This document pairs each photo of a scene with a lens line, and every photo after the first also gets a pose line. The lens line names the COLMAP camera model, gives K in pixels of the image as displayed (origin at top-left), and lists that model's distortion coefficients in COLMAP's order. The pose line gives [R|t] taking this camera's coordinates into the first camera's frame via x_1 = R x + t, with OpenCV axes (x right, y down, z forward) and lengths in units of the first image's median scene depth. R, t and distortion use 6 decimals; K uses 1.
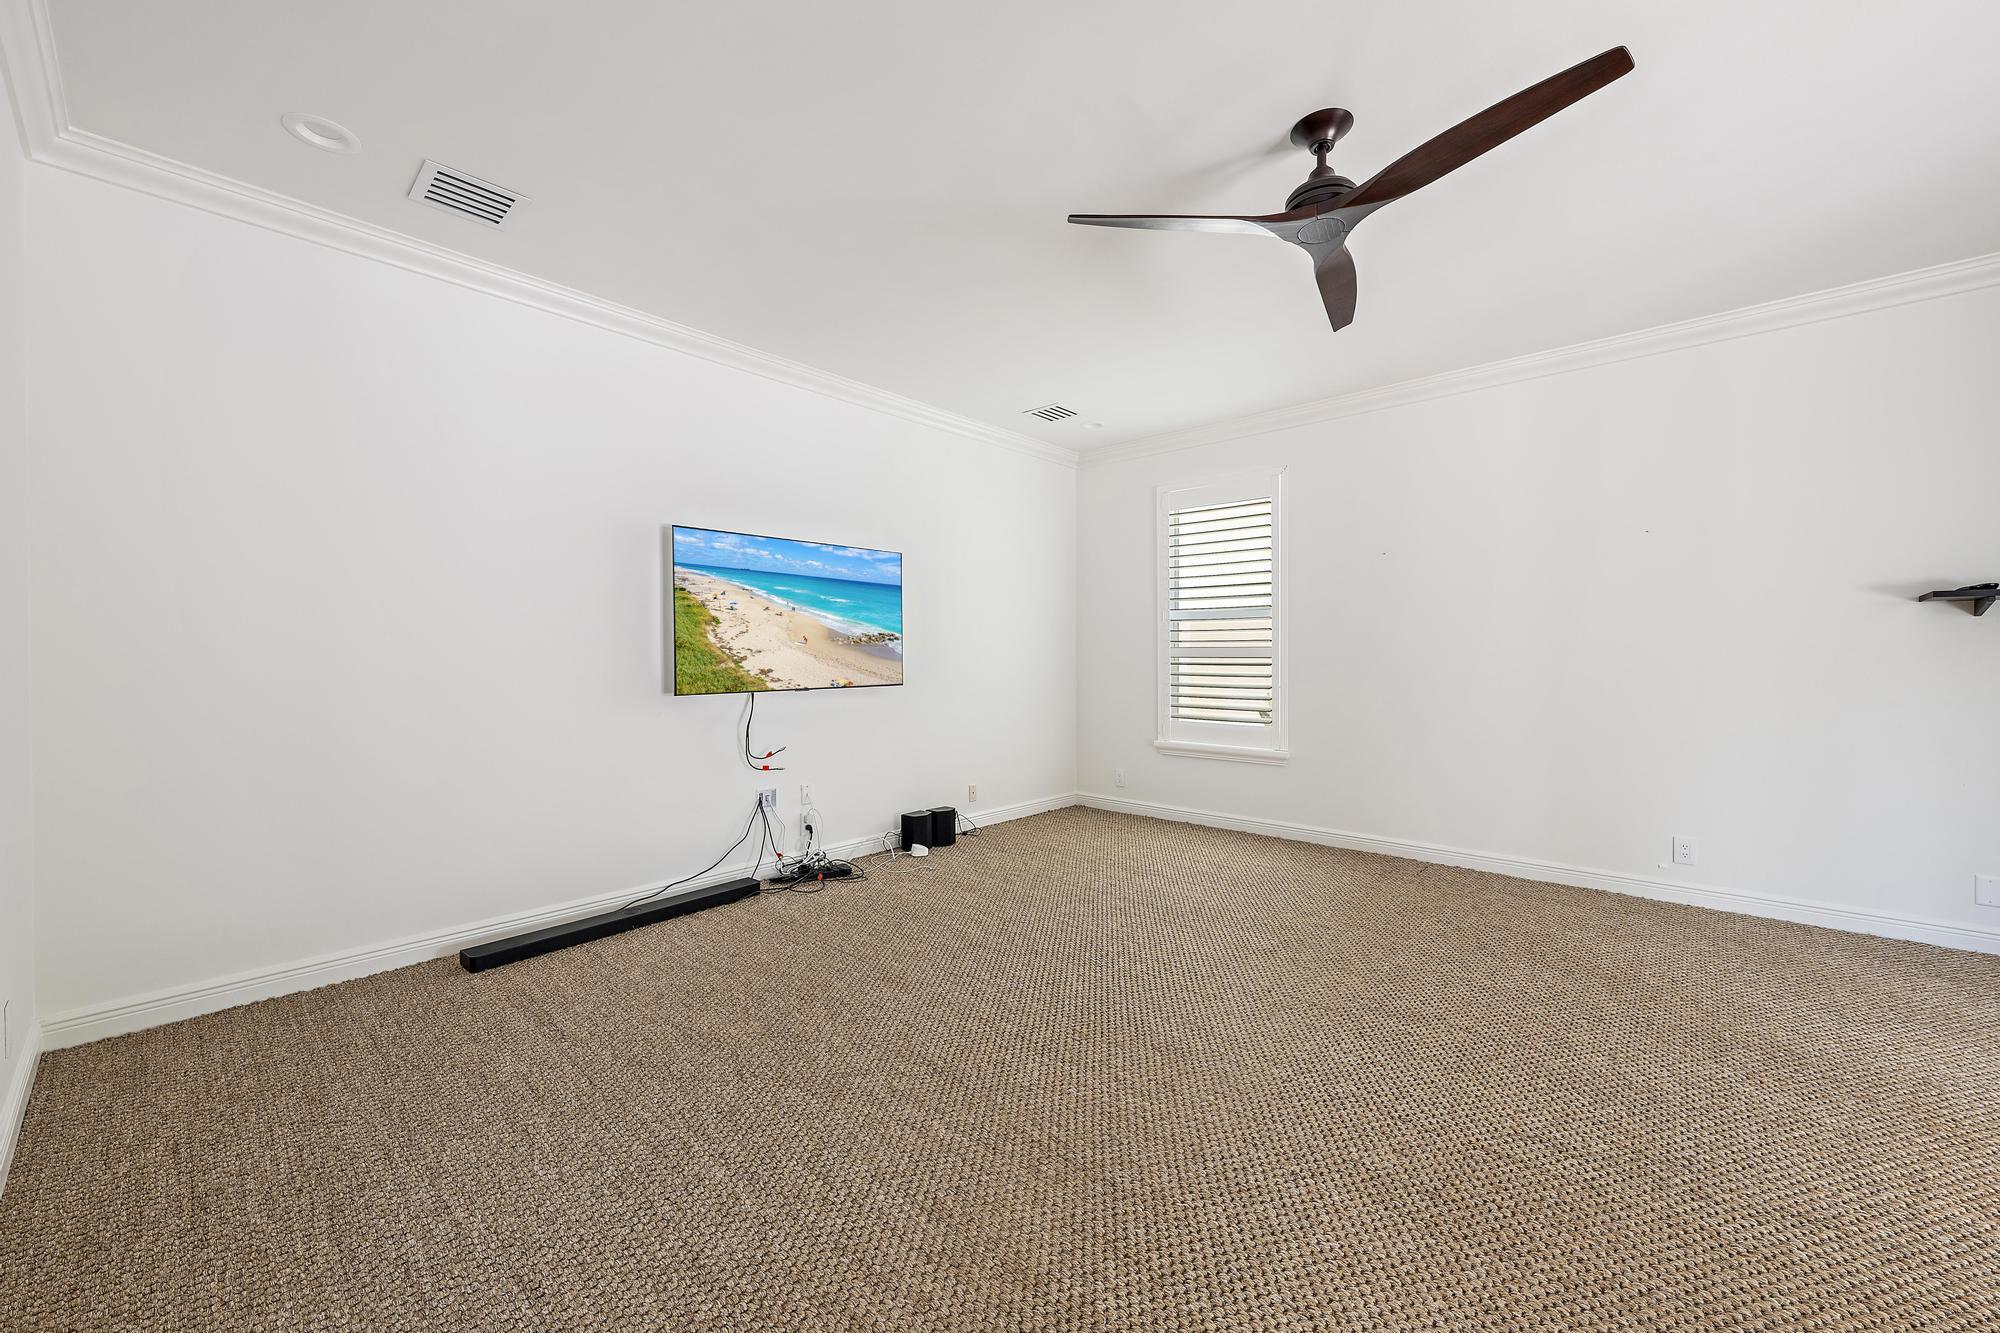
lens RADIAL K [[768.2, 0, 1002.1], [0, 768.2, 659.7], [0, 0, 1]] dist [0.006815, 0.000224]
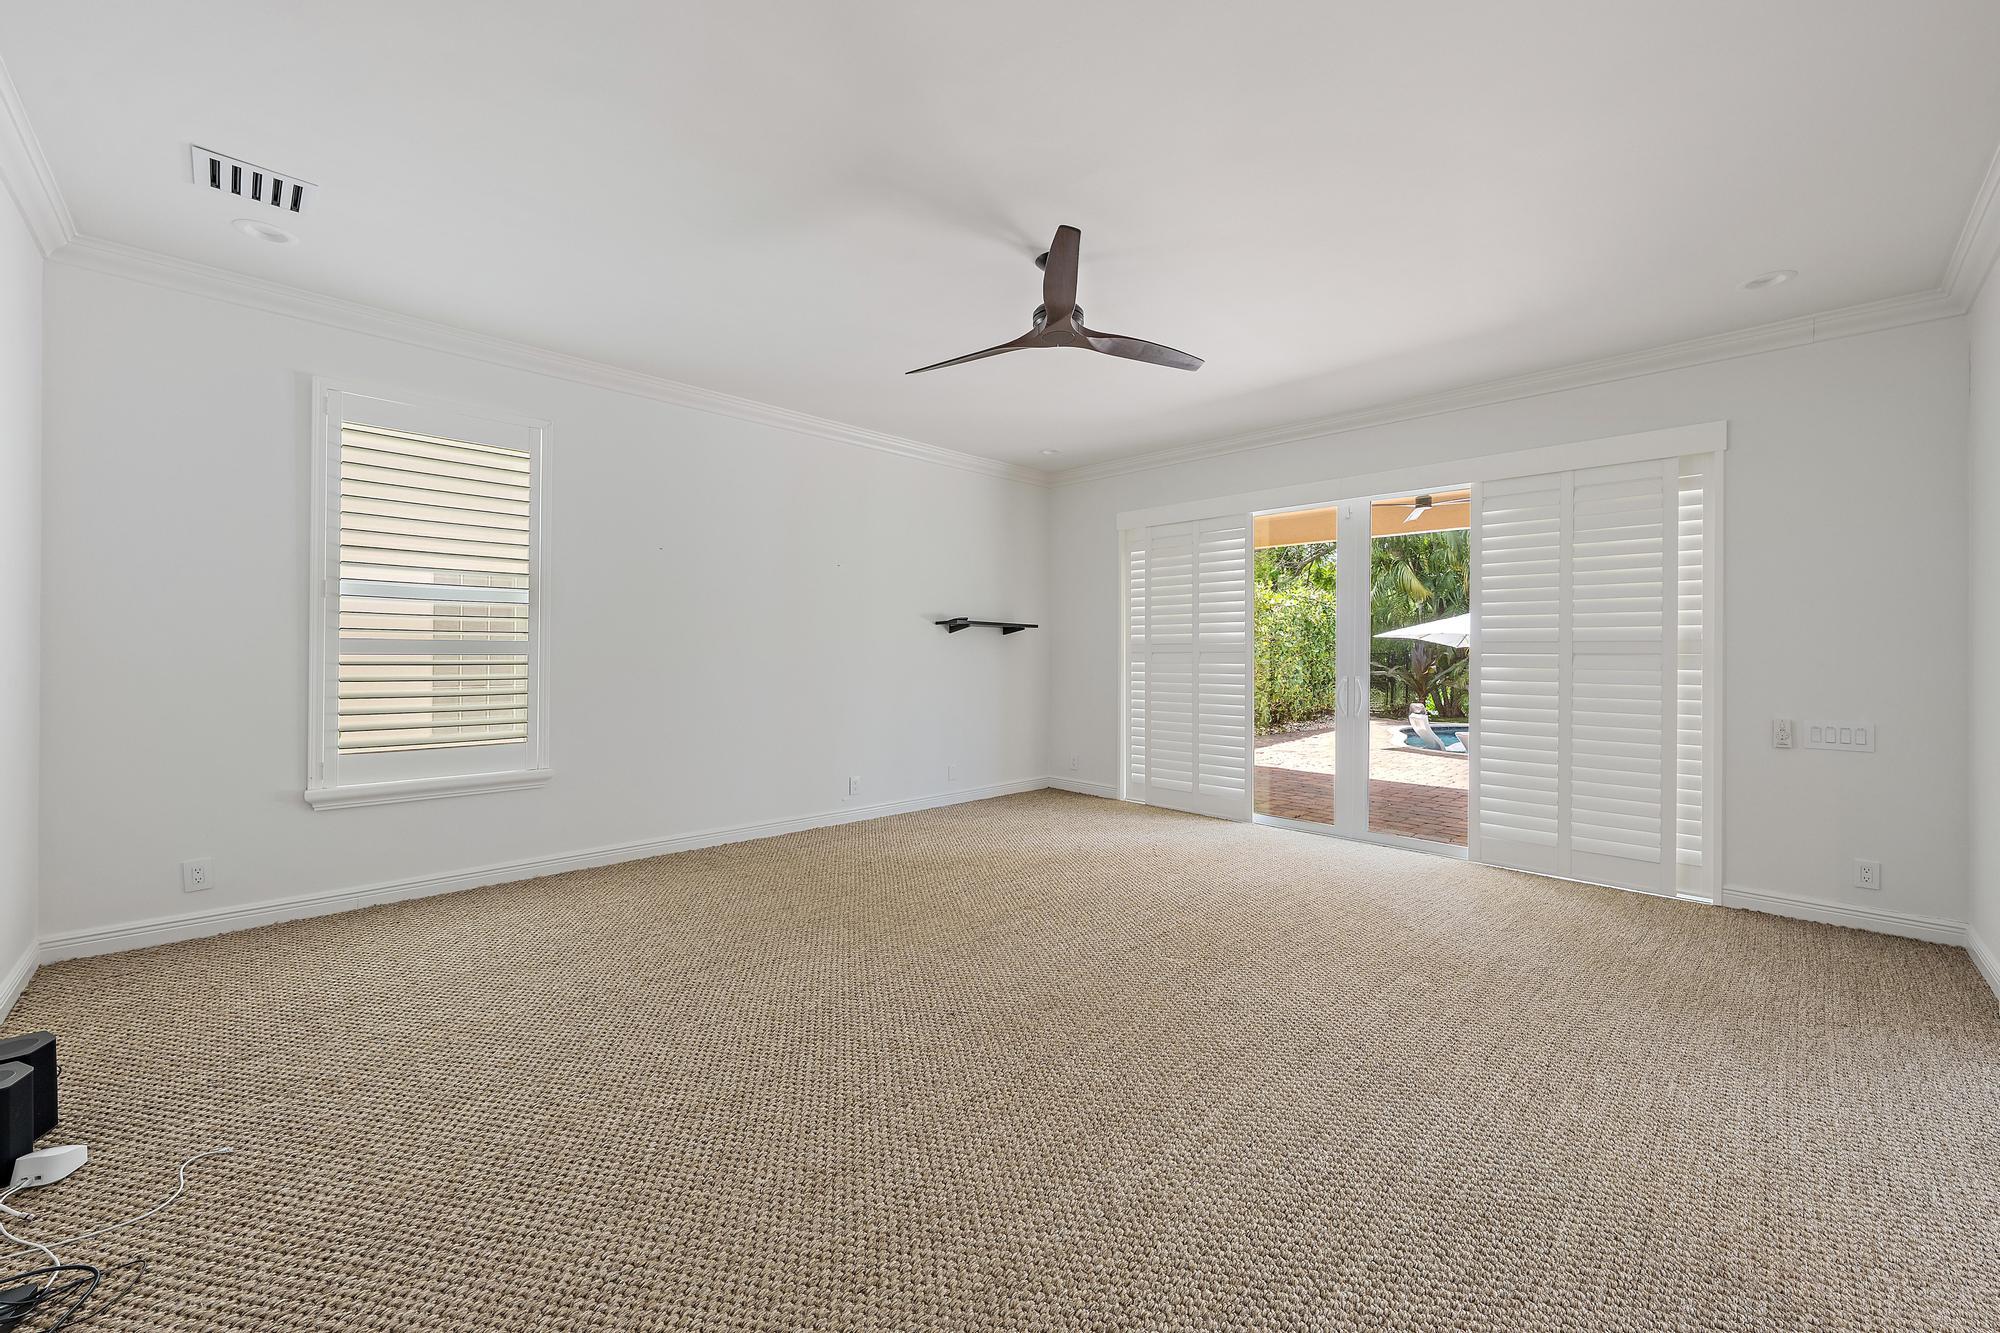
lens RADIAL K [[768.2, 0, 1002.1], [0, 768.2, 659.7], [0, 0, 1]] dist [0.006815, 0.000224]
pose [[0.071340, -0.003184, 0.997447, -0.414418], [0.005333, 0.999982, 0.002810, 0.002437], [-0.997438, 0.005119, 0.071356, 0.453800]]
